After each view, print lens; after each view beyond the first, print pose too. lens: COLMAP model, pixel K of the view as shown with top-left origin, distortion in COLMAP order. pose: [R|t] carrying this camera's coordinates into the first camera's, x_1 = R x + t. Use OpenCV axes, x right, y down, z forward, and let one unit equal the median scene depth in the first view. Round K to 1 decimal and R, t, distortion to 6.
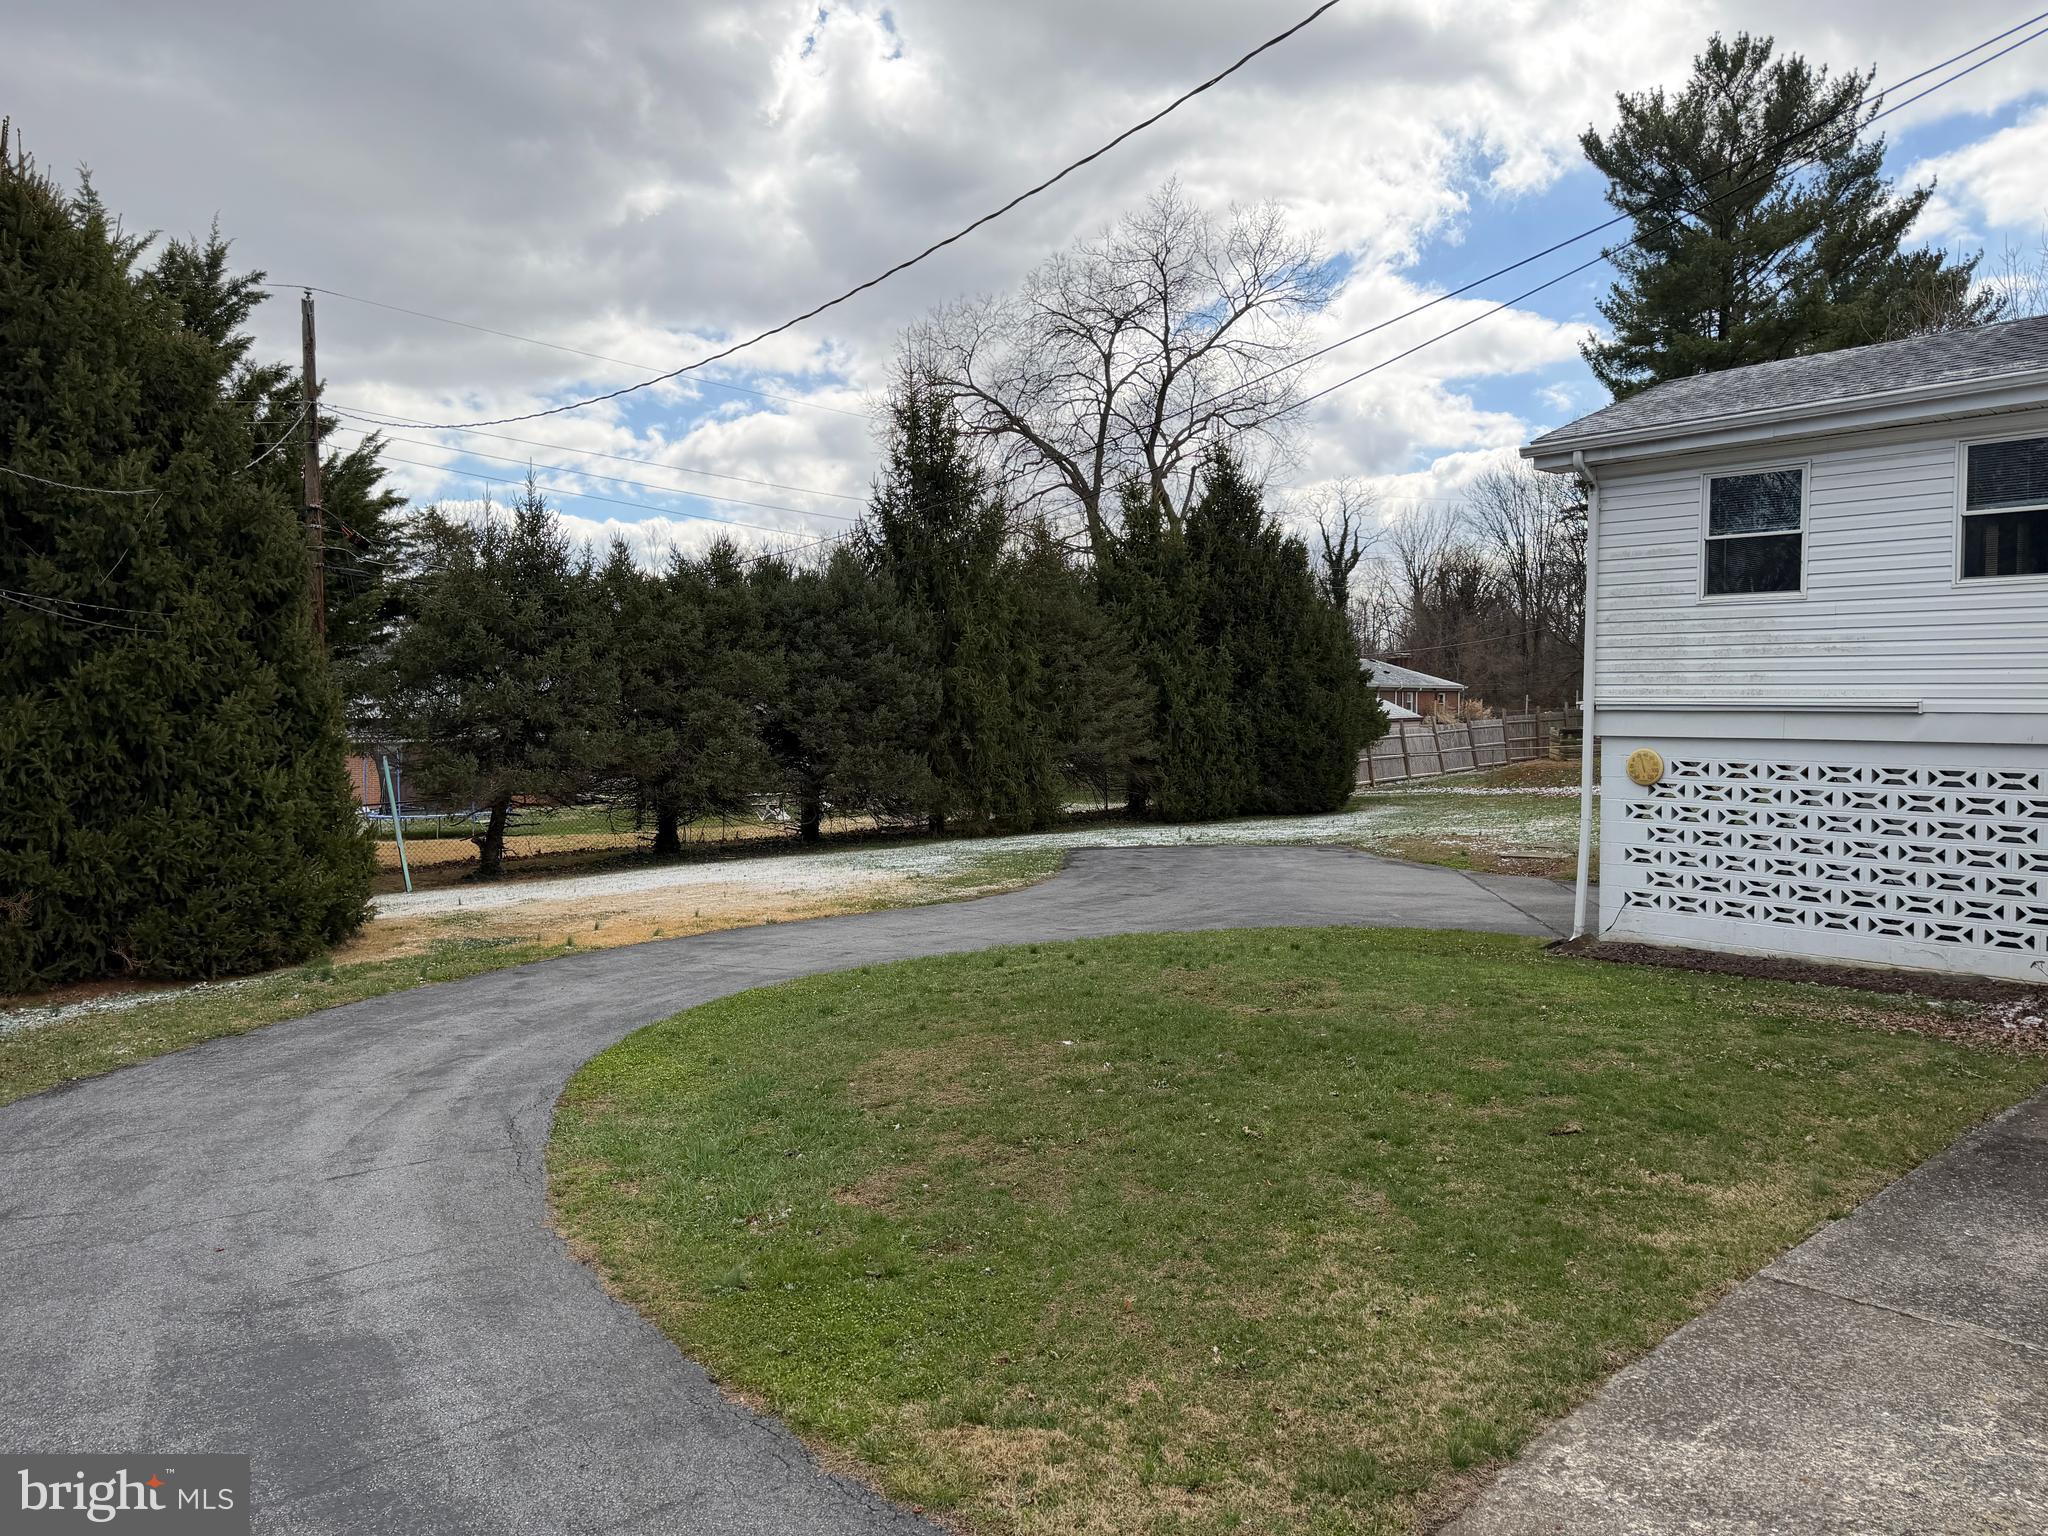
lens RADIAL K [[1429.4, 0, 1024.7], [0, 1429.4, 775.0], [0, 0, 1]] dist [0.016995, -0.022747]
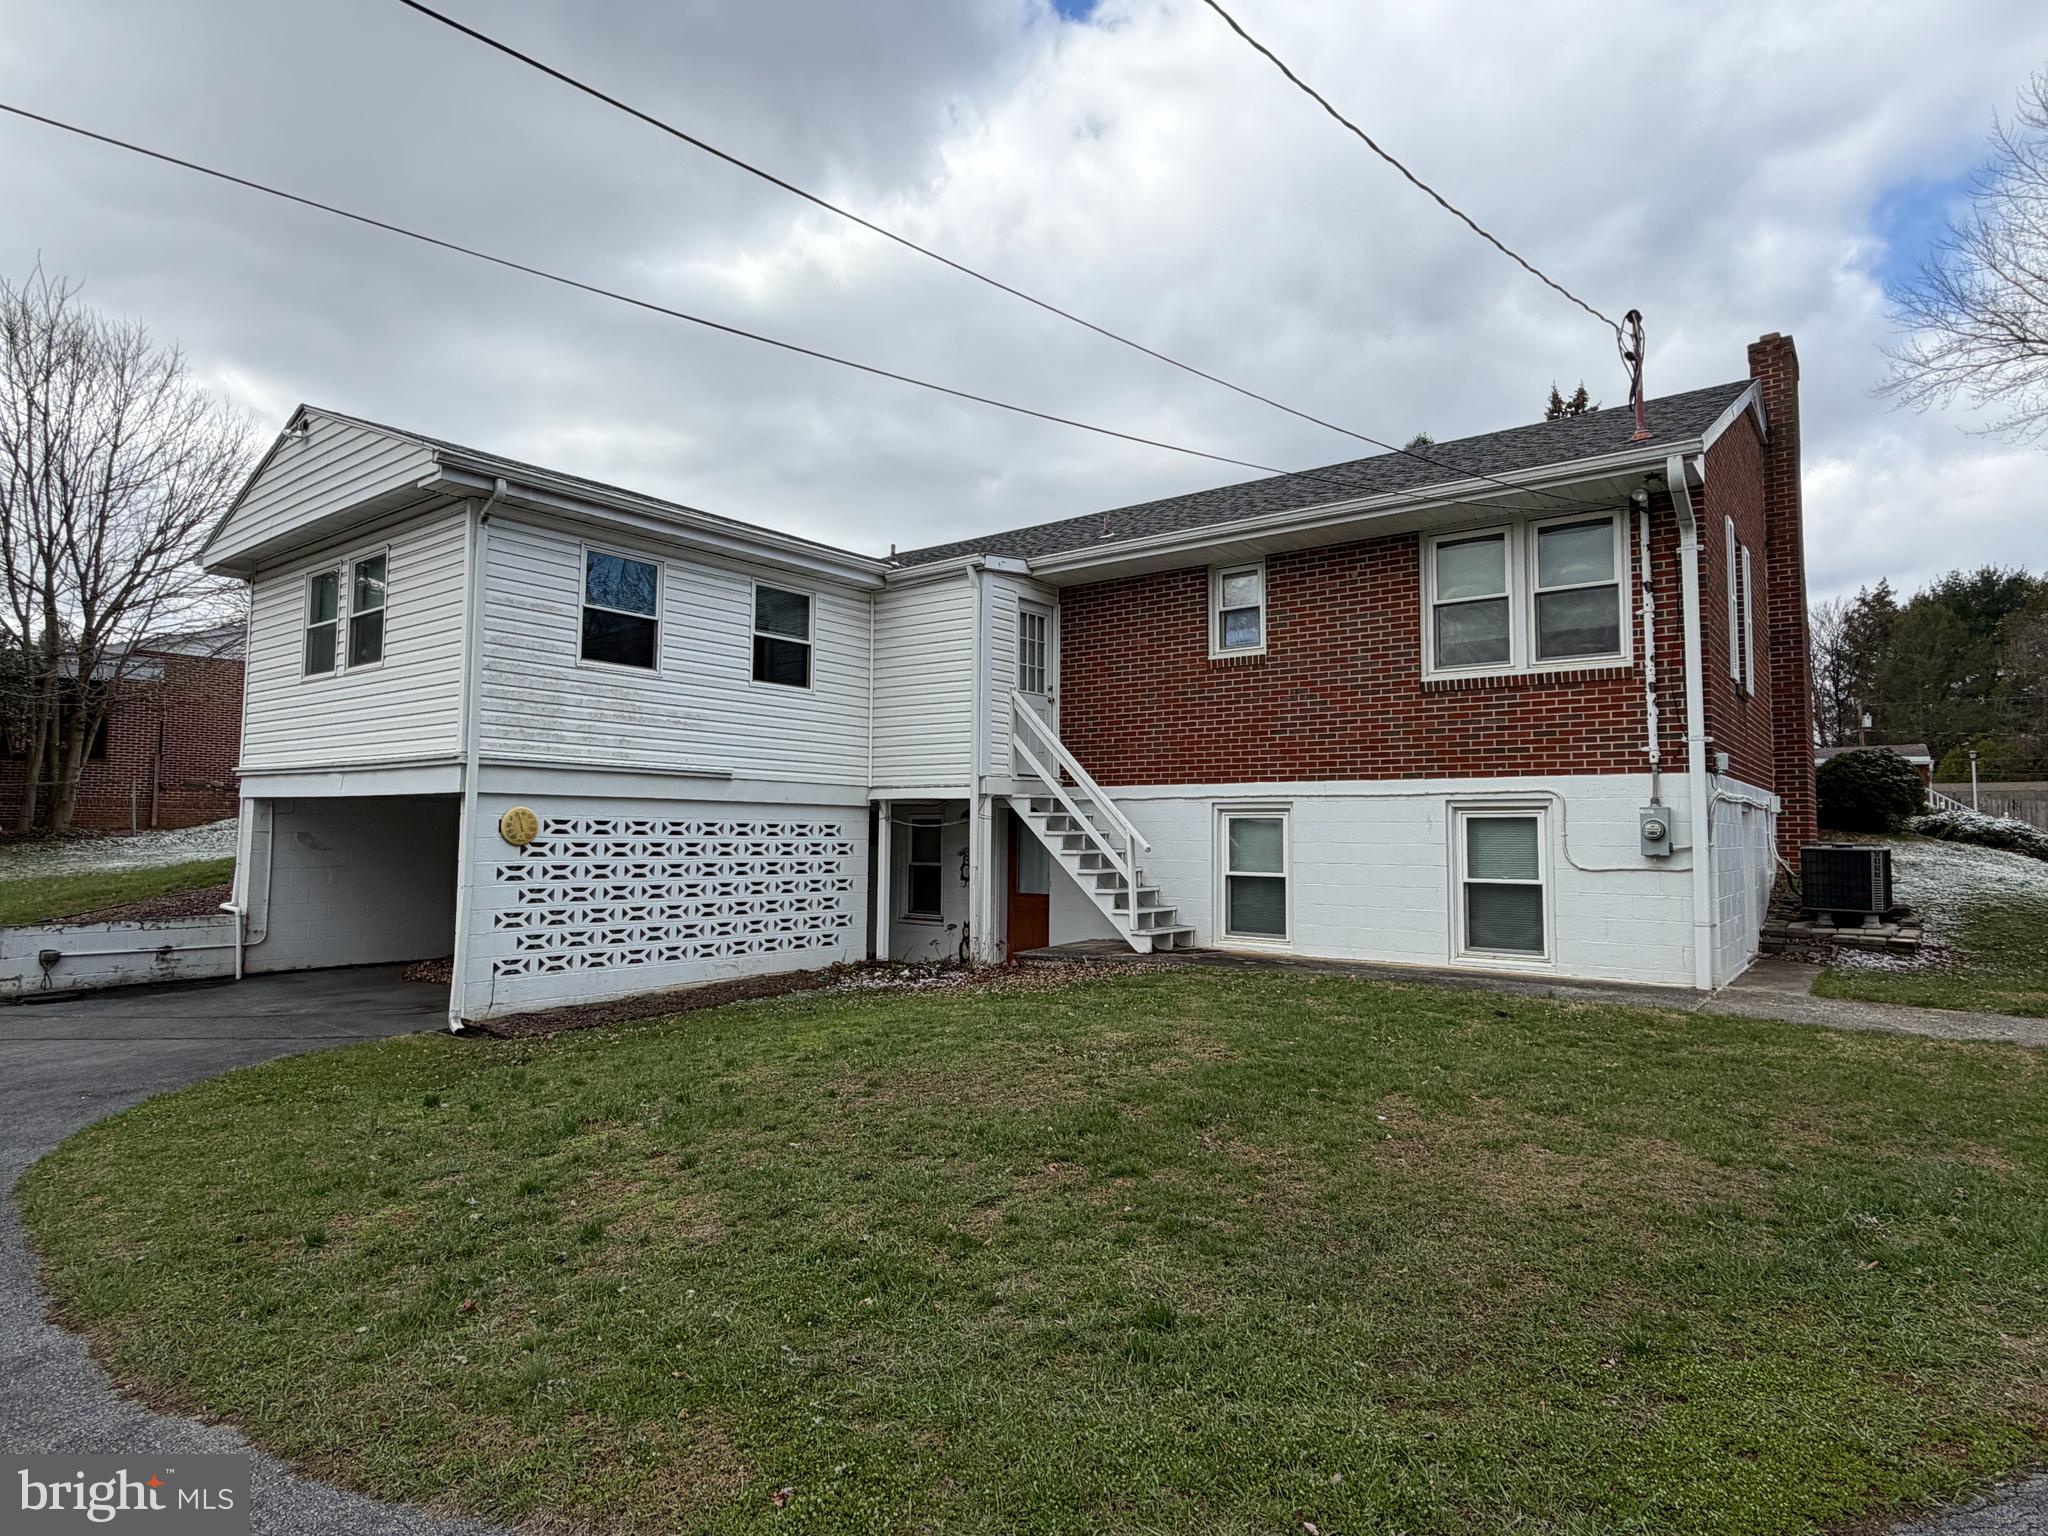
lens RADIAL K [[1127.1, 0, 1016.3], [0, 1127.1, 765.1], [0, 0, 1]] dist [-0.011279, 0.001311]
pose [[-0.171013, 0.053042, 0.983840, -0.409880], [0.037672, 0.998172, -0.047266, 0.002102], [-0.984548, 0.028980, -0.172699, 0.905488]]
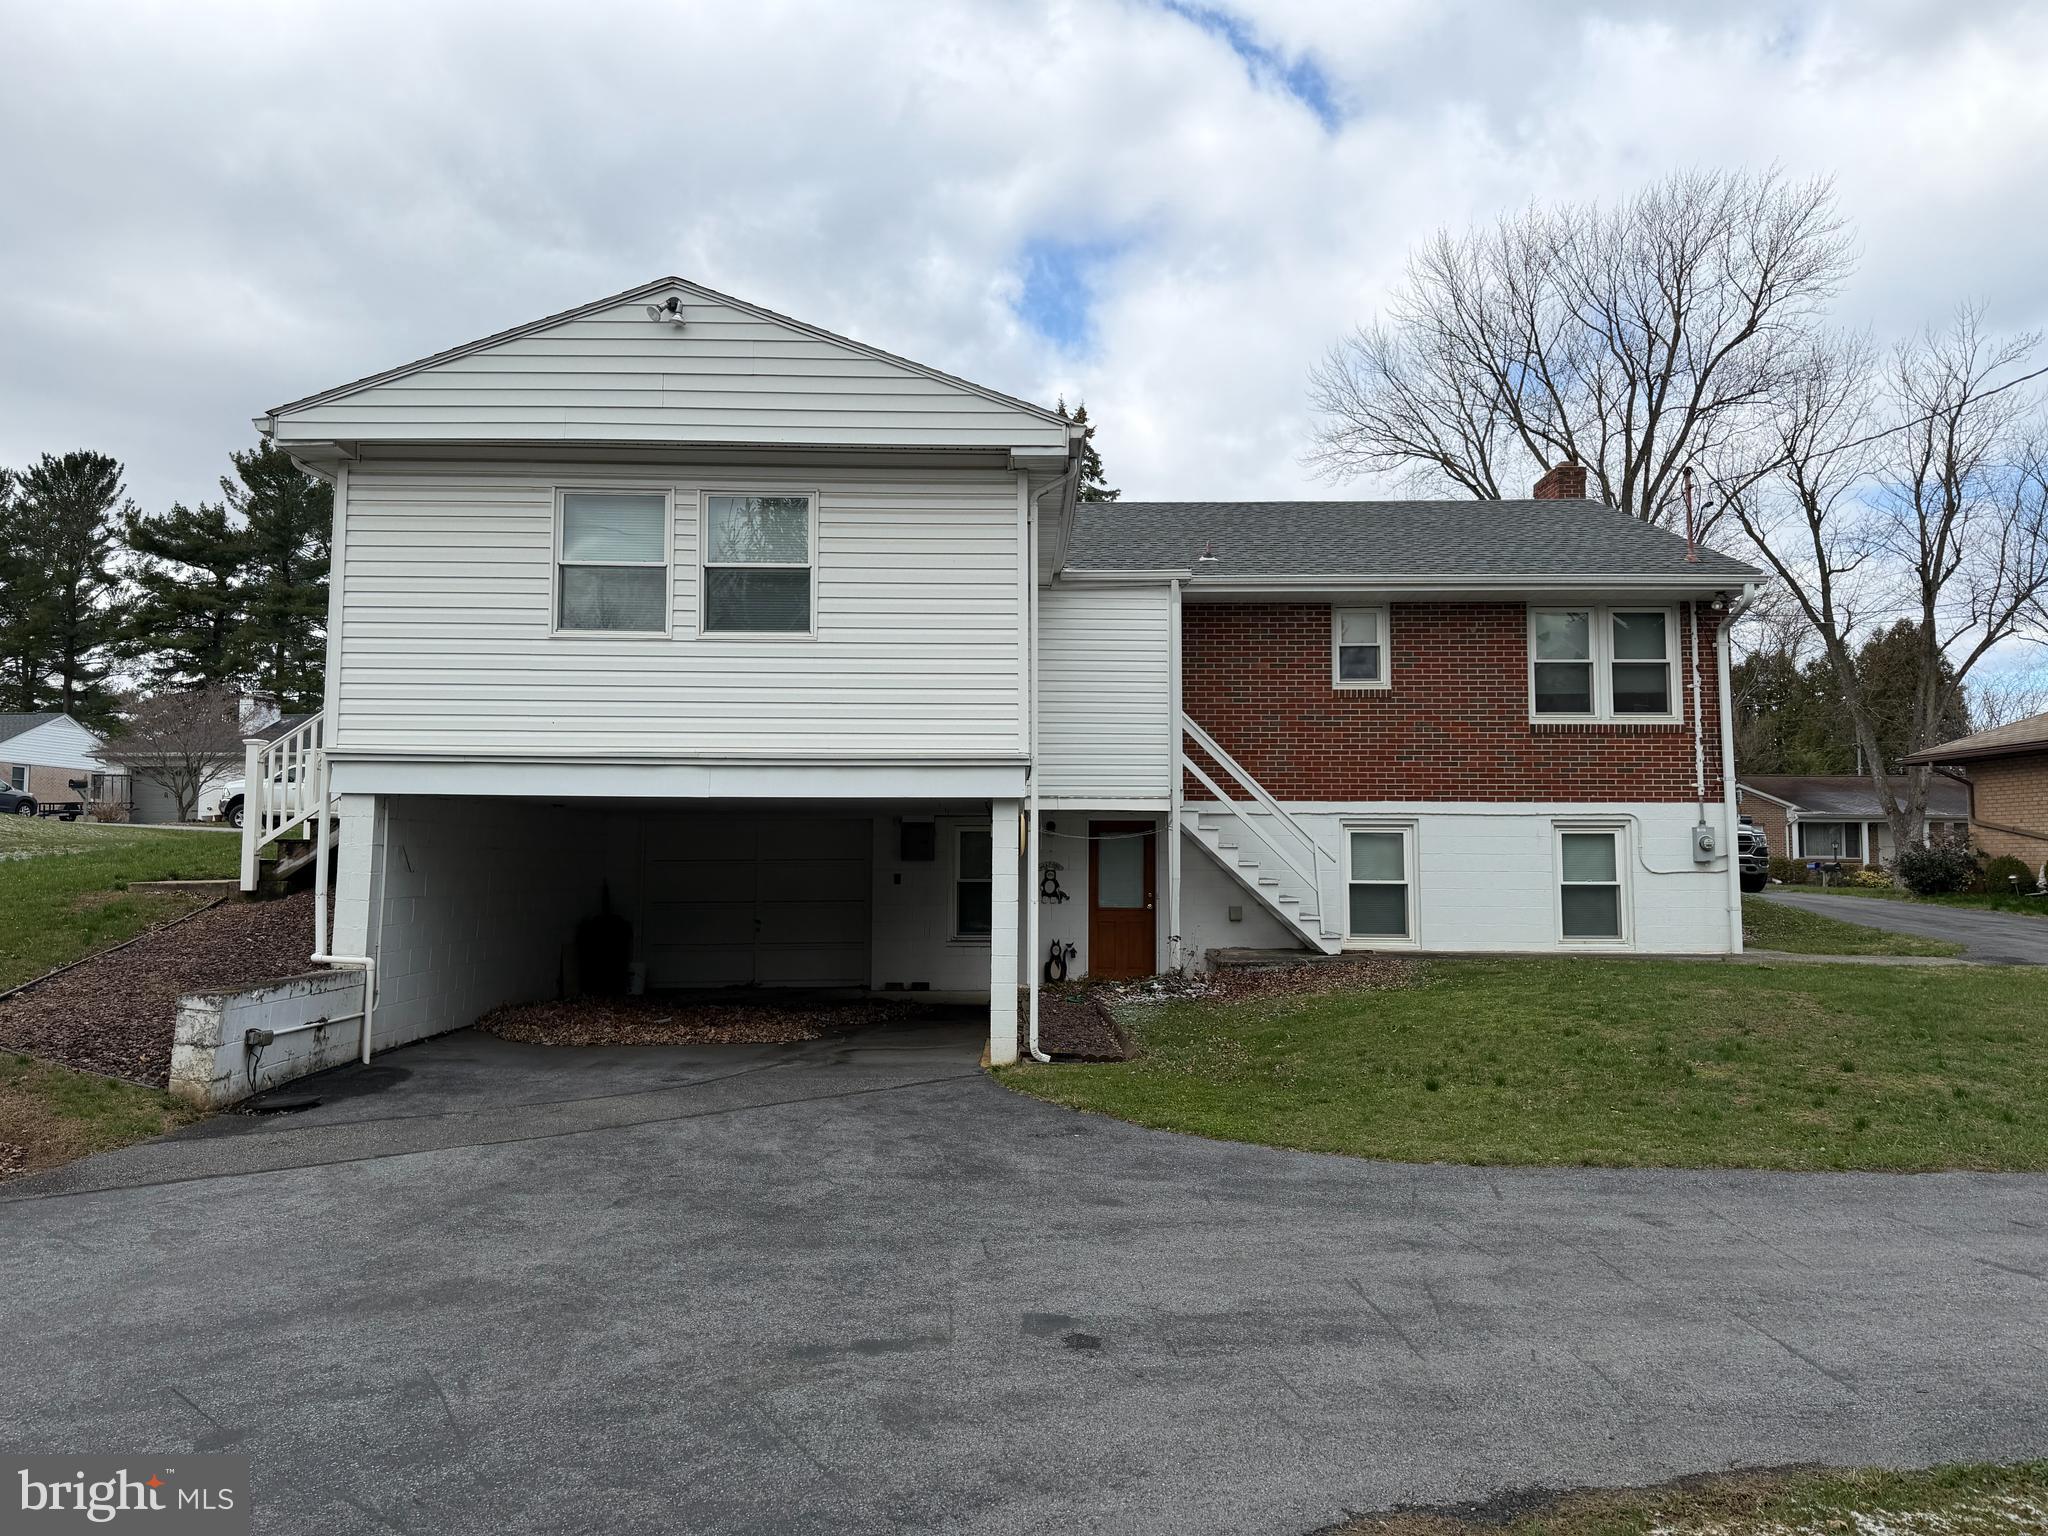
lens RADIAL K [[1429.4, 0, 986.4], [0, 1429.4, 763.7], [0, 0, 1]] dist [0.016995, -0.022747]
pose [[-0.731021, 0.036496, 0.681378, -0.153430], [0.024356, 0.999328, -0.027396, -0.029913], [-0.681920, -0.003432, -0.731419, 1.852972]]
